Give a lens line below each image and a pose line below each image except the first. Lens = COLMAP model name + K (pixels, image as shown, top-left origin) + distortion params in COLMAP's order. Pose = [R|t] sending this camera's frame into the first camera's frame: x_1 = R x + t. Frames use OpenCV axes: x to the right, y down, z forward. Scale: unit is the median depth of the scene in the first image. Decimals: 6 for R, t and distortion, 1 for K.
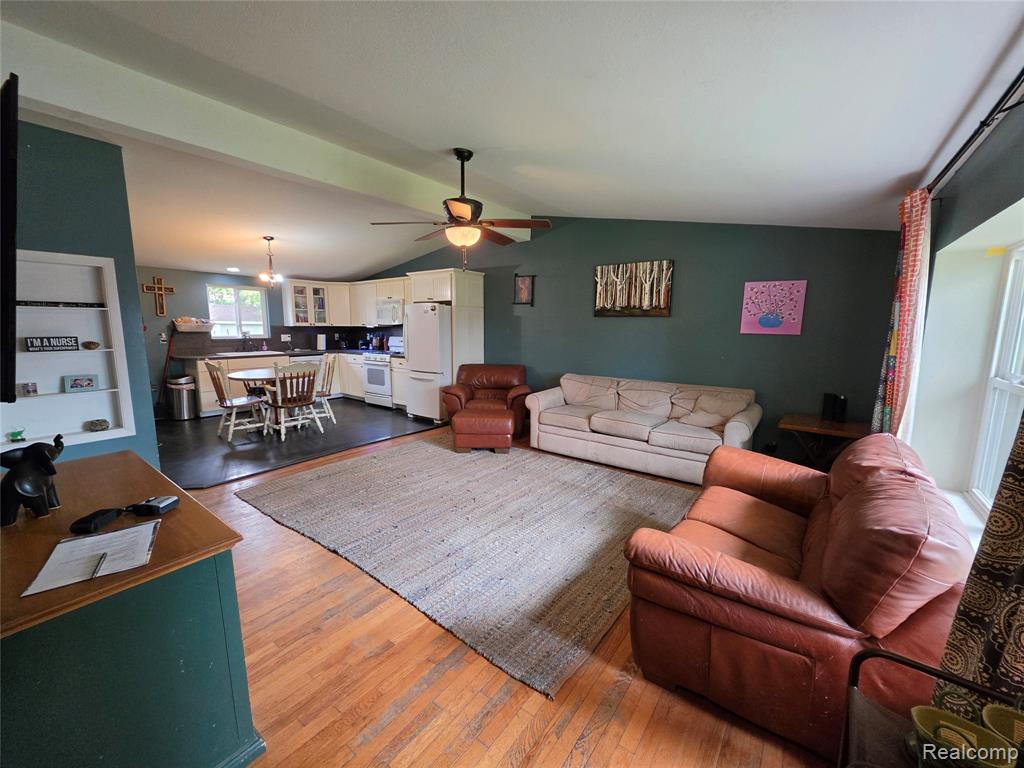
lens RADIAL K [[408.4, 0, 511.2], [0, 408.4, 382.1], [0, 0, 1]] dist [-0.000395, 0.000151]
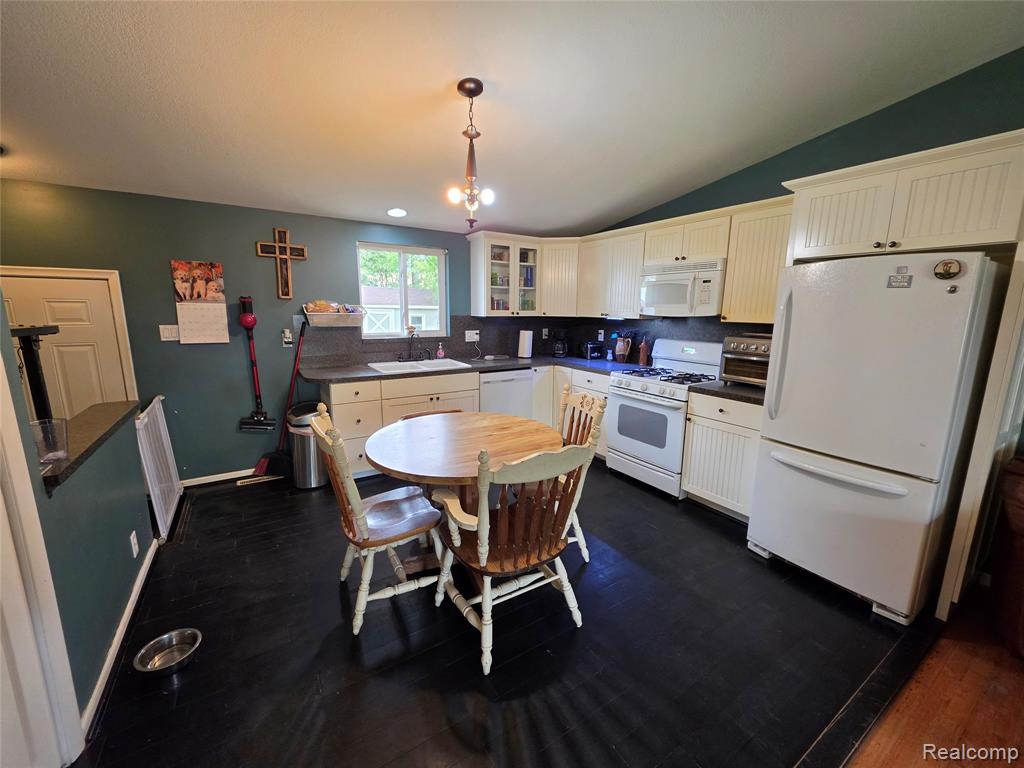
lens RADIAL K [[408.4, 0, 510.4], [0, 408.4, 382.9], [0, 0, 1]] dist [-0.000395, 0.000151]
pose [[0.936513, 0.066629, -0.344243, -0.313414], [-0.052135, 0.997327, 0.051202, -0.079361], [0.346734, -0.030004, 0.937483, 0.496870]]
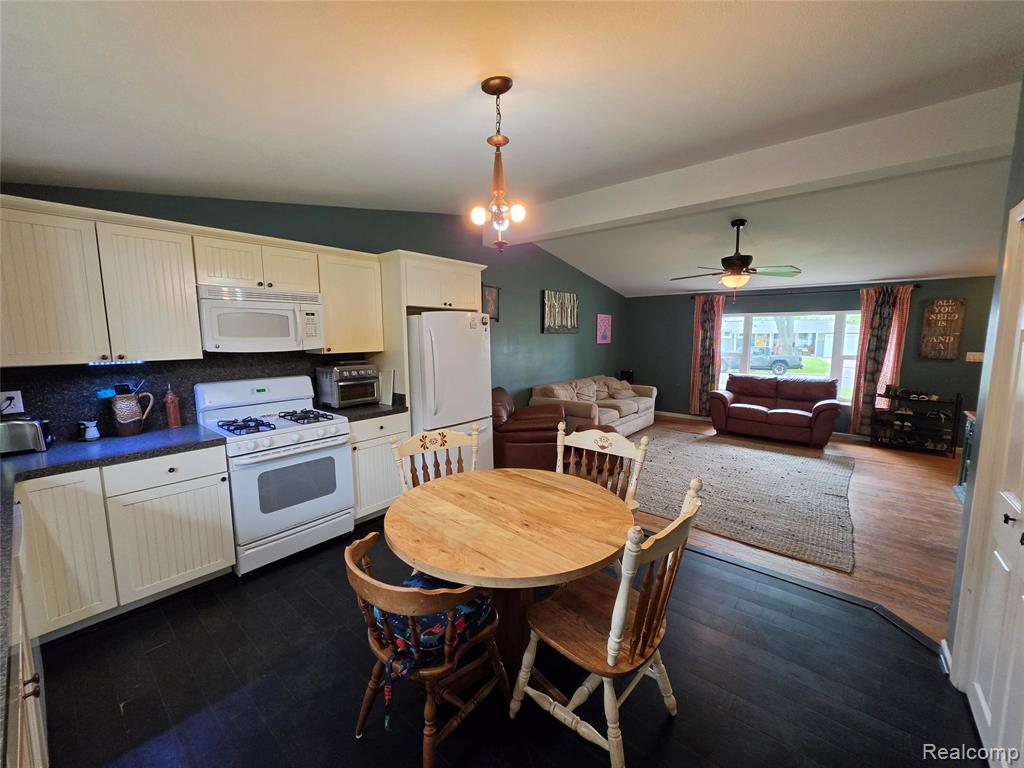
lens RADIAL K [[408.4, 0, 512.4], [0, 408.4, 381.5], [0, 0, 1]] dist [-0.000395, 0.000151]
pose [[0.051082, -0.123008, 0.991090, -0.702067], [0.143436, 0.983001, 0.114611, -0.126101], [-0.988340, 0.136303, 0.067857, 0.756814]]
